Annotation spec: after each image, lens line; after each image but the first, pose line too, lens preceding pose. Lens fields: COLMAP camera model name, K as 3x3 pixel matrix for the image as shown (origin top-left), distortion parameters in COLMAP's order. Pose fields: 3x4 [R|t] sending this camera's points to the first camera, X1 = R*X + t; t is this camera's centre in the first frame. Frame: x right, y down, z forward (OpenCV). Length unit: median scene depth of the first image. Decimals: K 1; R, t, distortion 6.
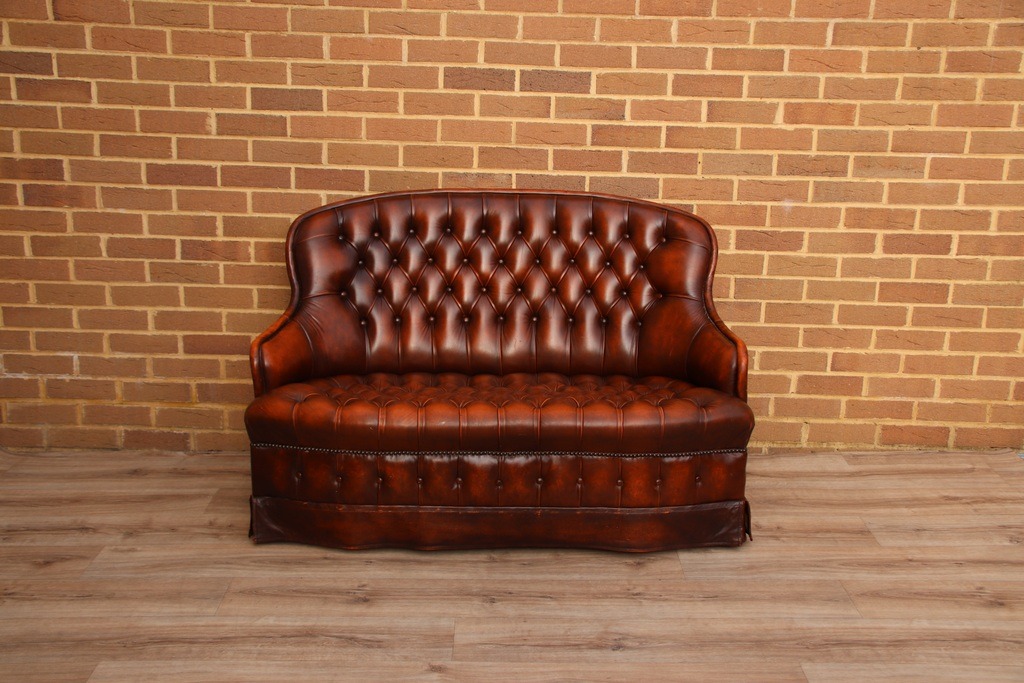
lens RADIAL K [[1239.4, 0, 501.6], [0, 1239.4, 343.8], [0, 0, 1]] dist [0.010785, 0.346005]
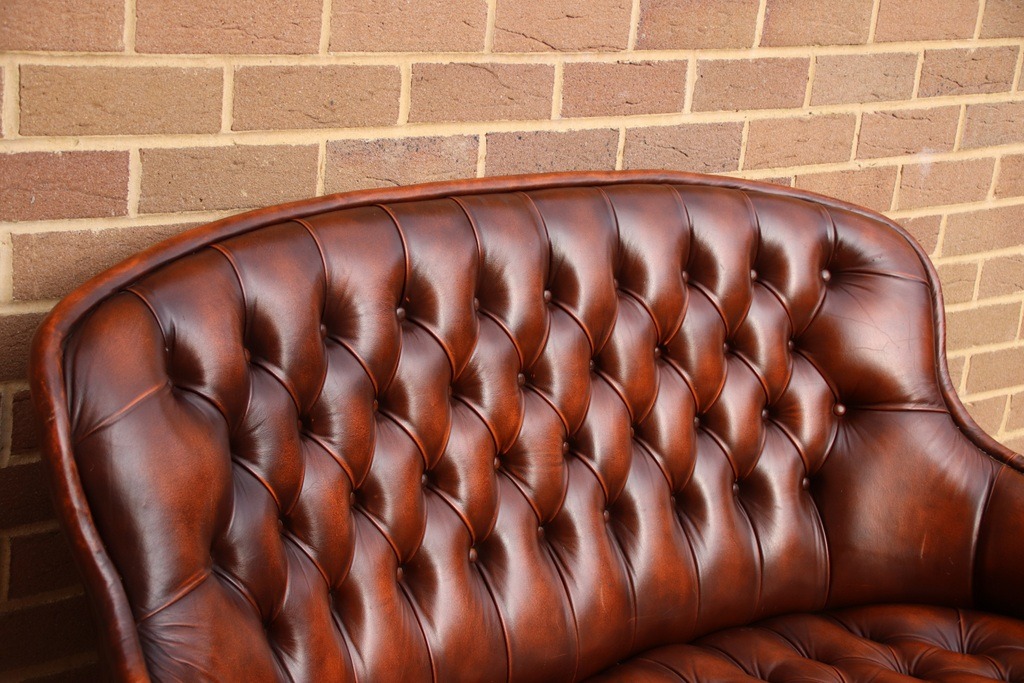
lens RADIAL K [[1935.0, 0, 512.0], [0, 1935.0, 341.5], [0, 0, 1]] dist [0.394641, 0.223551]
pose [[0.739388, -0.133746, 0.659861, -0.375801], [0.092723, 0.990960, 0.096957, -0.131161], [-0.666864, -0.010505, 0.745106, 0.559185]]
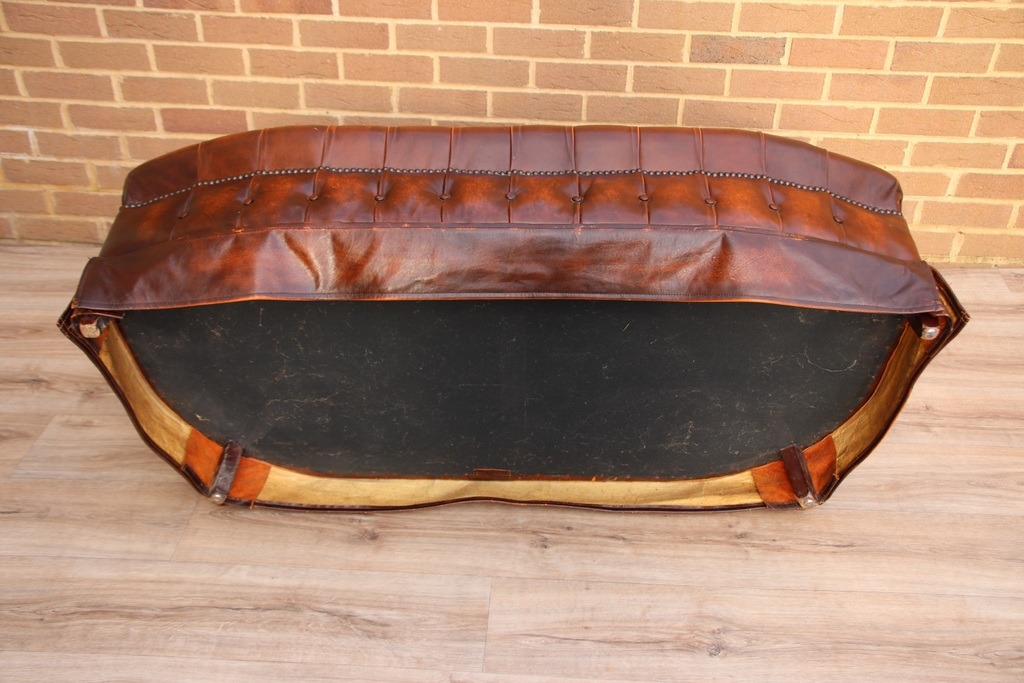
lens RADIAL K [[1057.2, 0, 508.7], [0, 1057.2, 353.5], [0, 0, 1]] dist [-0.092352, 0.346042]
pose [[0.998010, 0.028911, -0.056046, 0.002576], [-0.008871, 0.944244, 0.329128, -0.083077], [0.062437, -0.327976, 0.942621, 0.354286]]
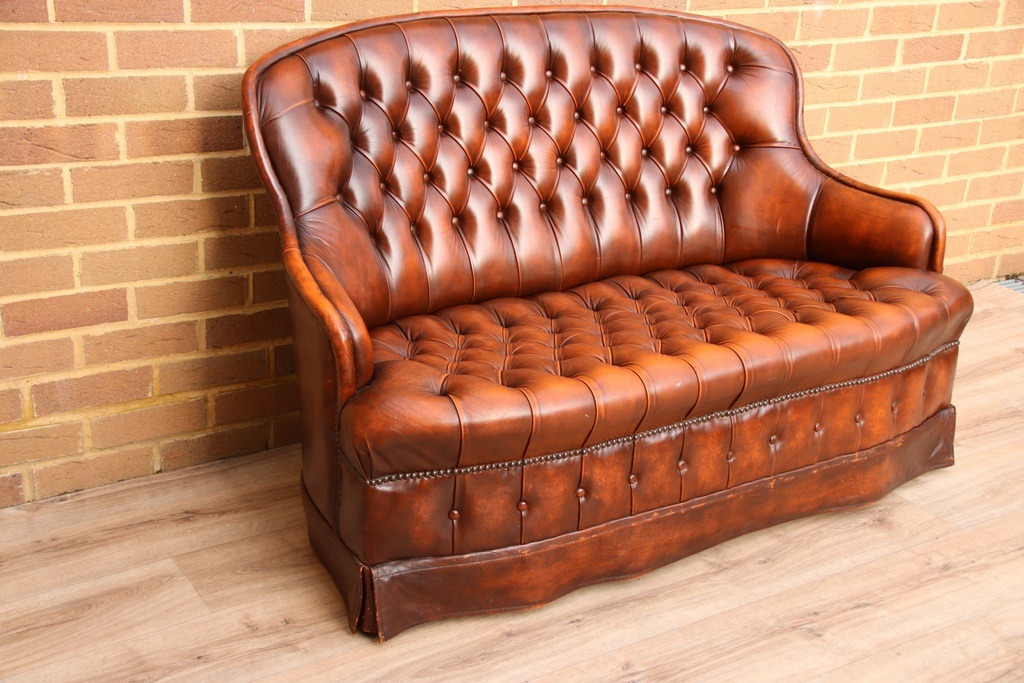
lens RADIAL K [[1336.9, 0, 511.1], [0, 1336.9, 348.2], [0, 0, 1]] dist [0.022279, 0.615709]
pose [[0.844971, -0.176674, 0.504788, -0.384016], [0.109803, 0.981061, 0.159568, -0.061057], [-0.523420, -0.079403, 0.848367, 0.382785]]
